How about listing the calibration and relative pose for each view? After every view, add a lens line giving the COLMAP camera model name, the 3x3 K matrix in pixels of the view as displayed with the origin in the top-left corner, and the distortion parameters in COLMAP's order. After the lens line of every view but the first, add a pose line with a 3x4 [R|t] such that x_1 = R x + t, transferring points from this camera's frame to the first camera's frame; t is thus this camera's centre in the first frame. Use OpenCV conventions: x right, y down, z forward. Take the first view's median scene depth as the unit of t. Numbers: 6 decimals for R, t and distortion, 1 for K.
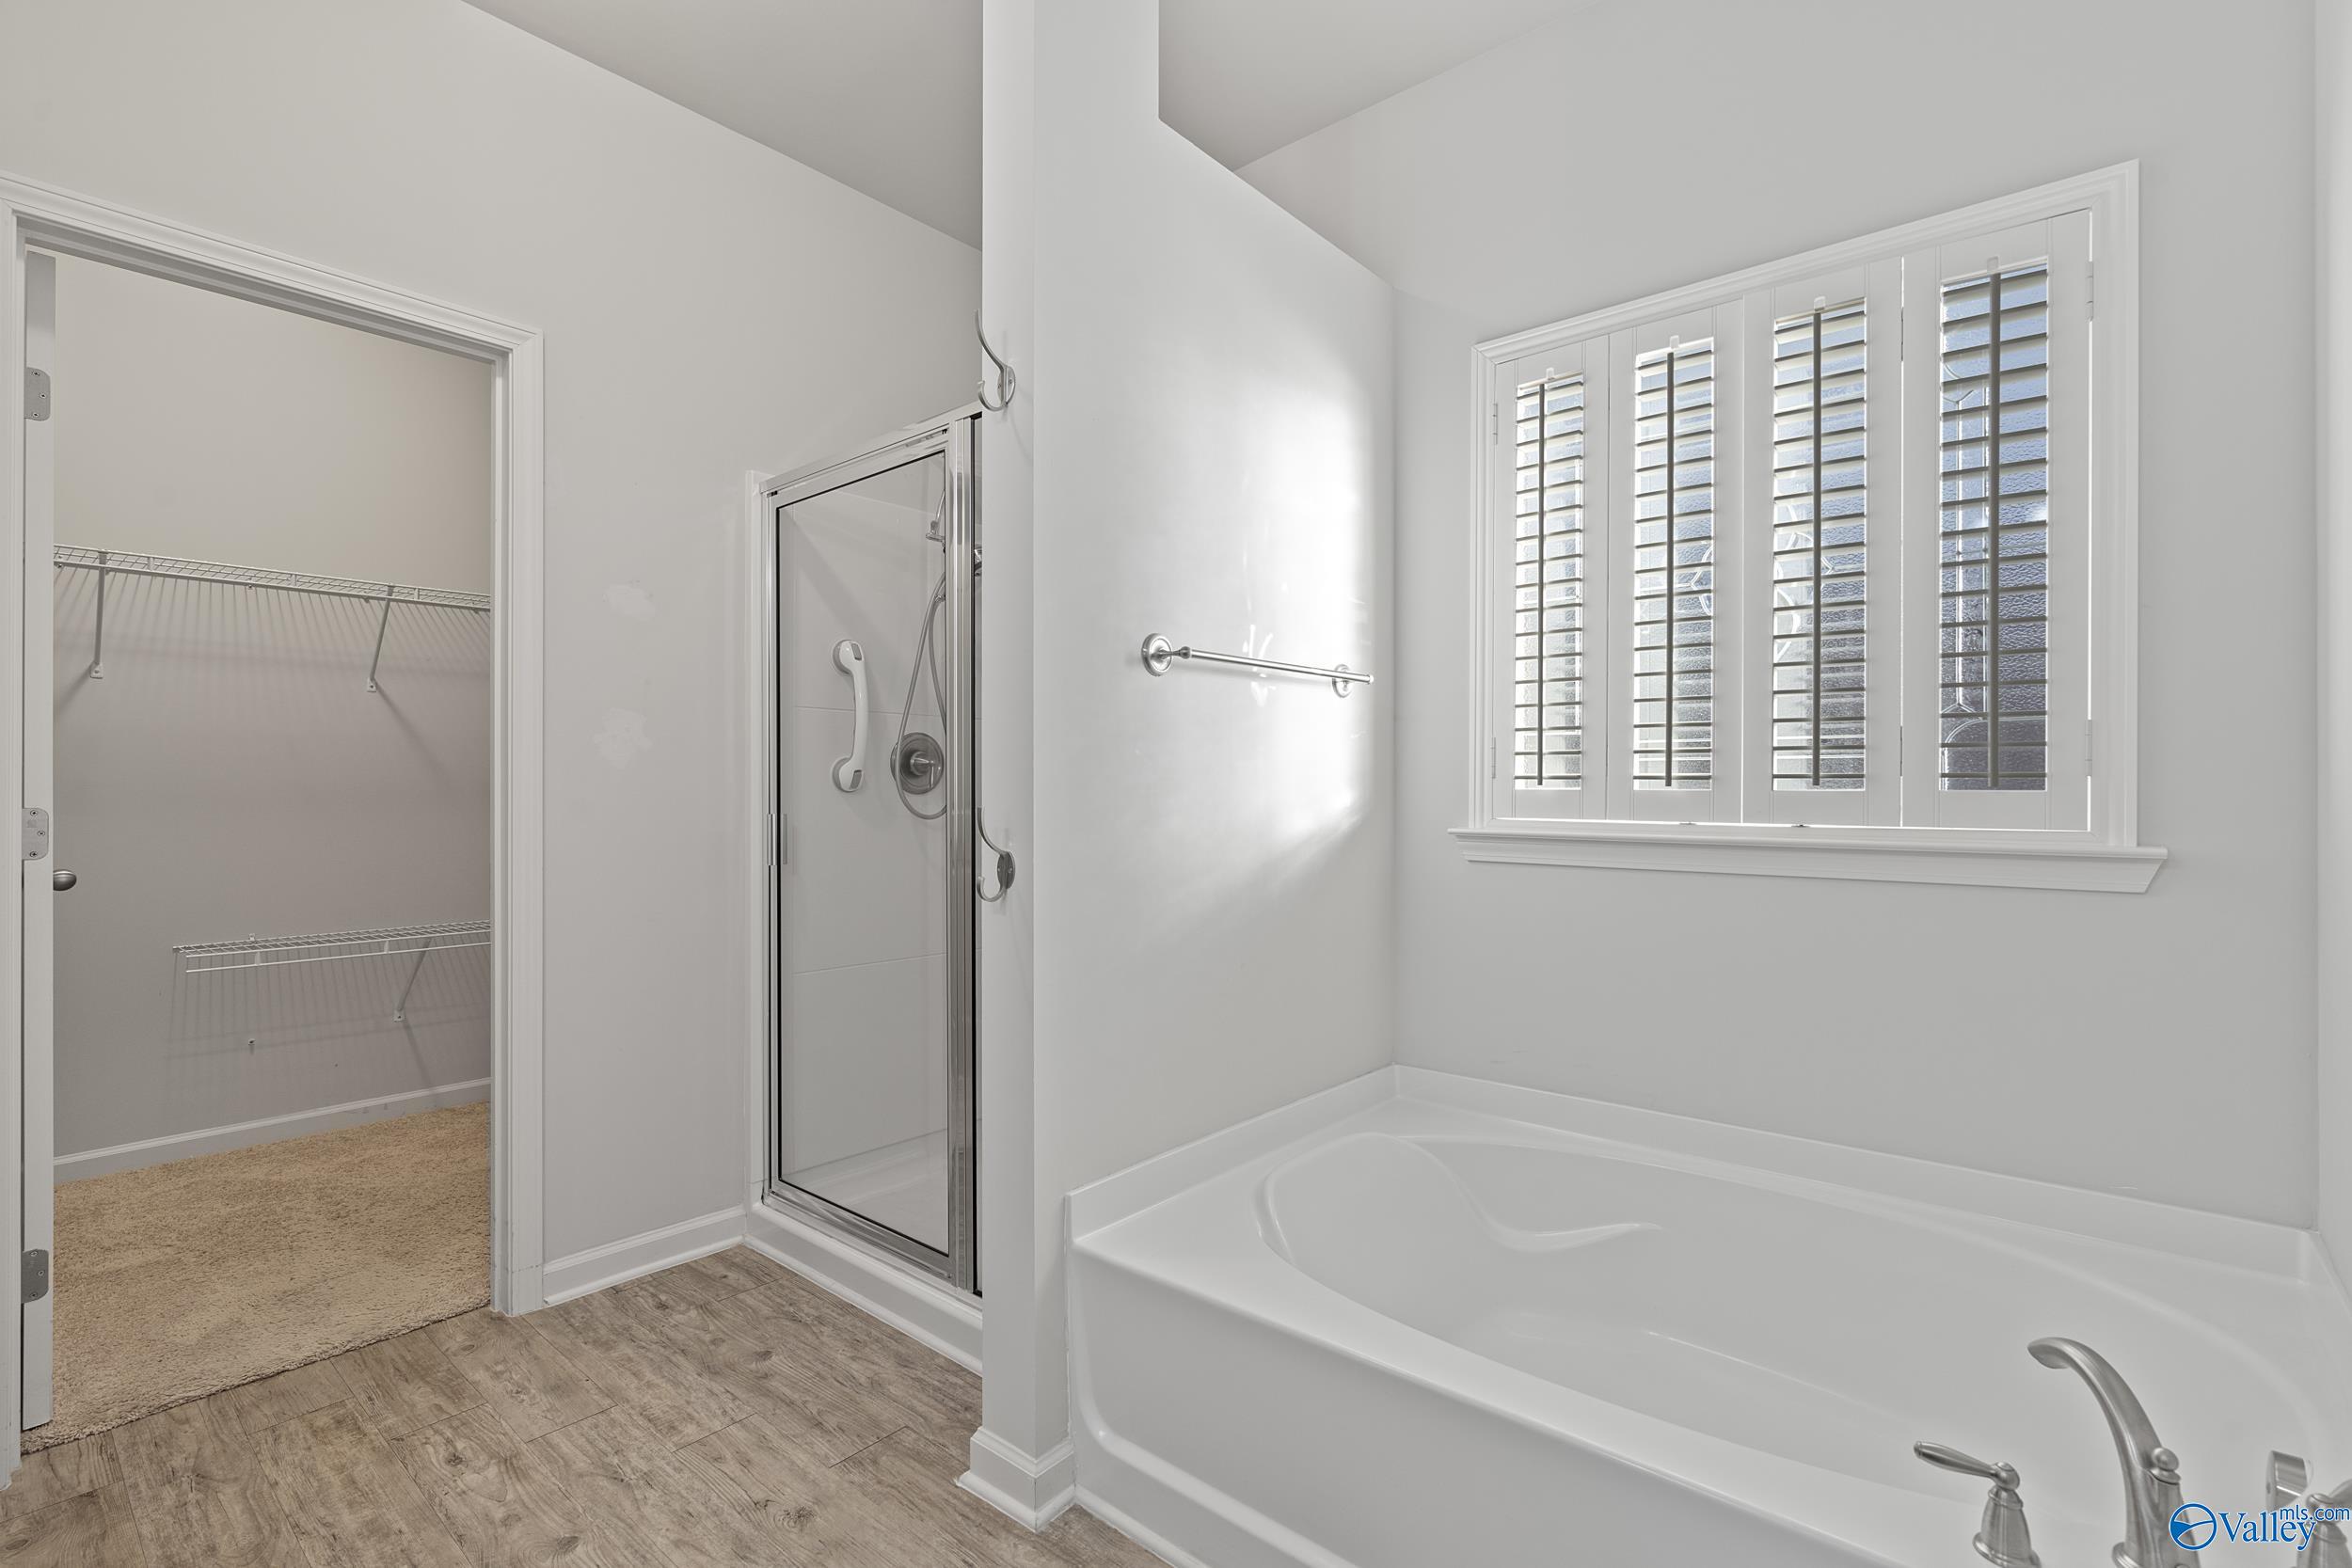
lens RADIAL K [[1067.9, 0, 1176.8], [0, 1067.9, 788.1], [0, 0, 1]] dist [-0.003765, 0.001244]
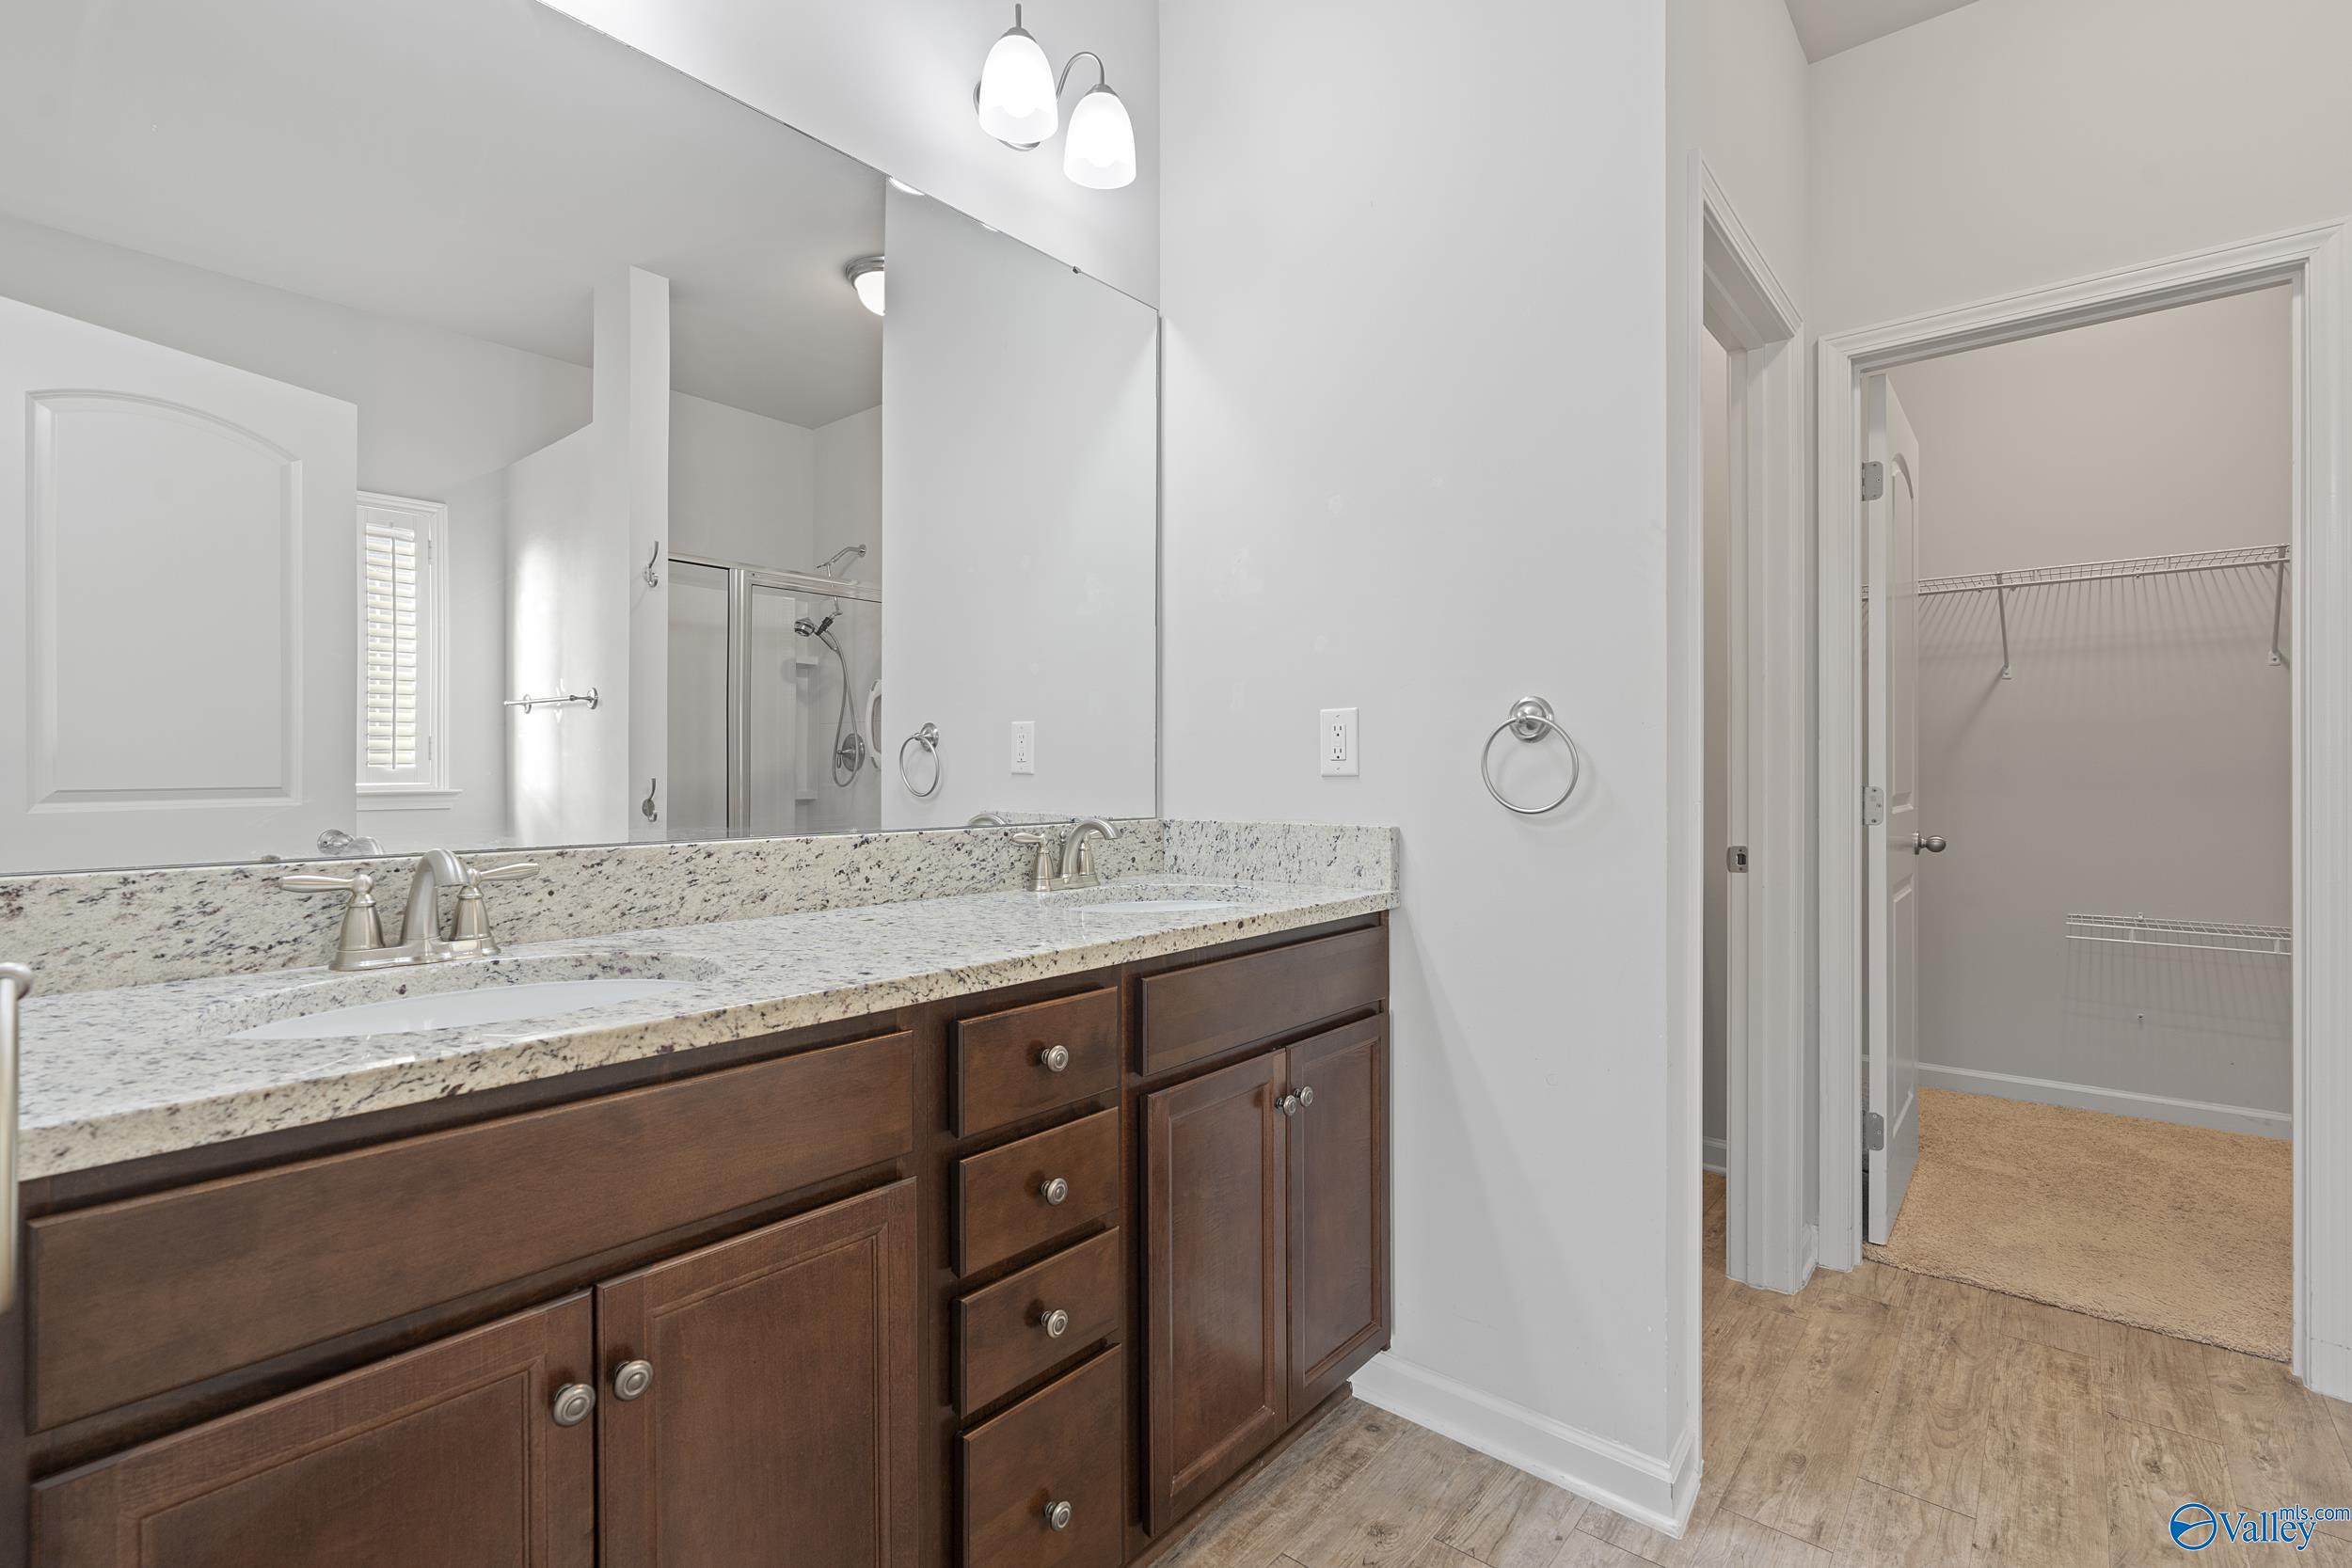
lens RADIAL K [[1067.9, 0, 1175.8], [0, 1067.9, 776.5], [0, 0, 1]] dist [-0.003765, 0.001244]
pose [[-0.001223, 0.003971, -0.999991, 0.266190], [0.001377, 0.999991, 0.003969, -0.000435], [0.999998, -0.001372, -0.001228, 0.107240]]
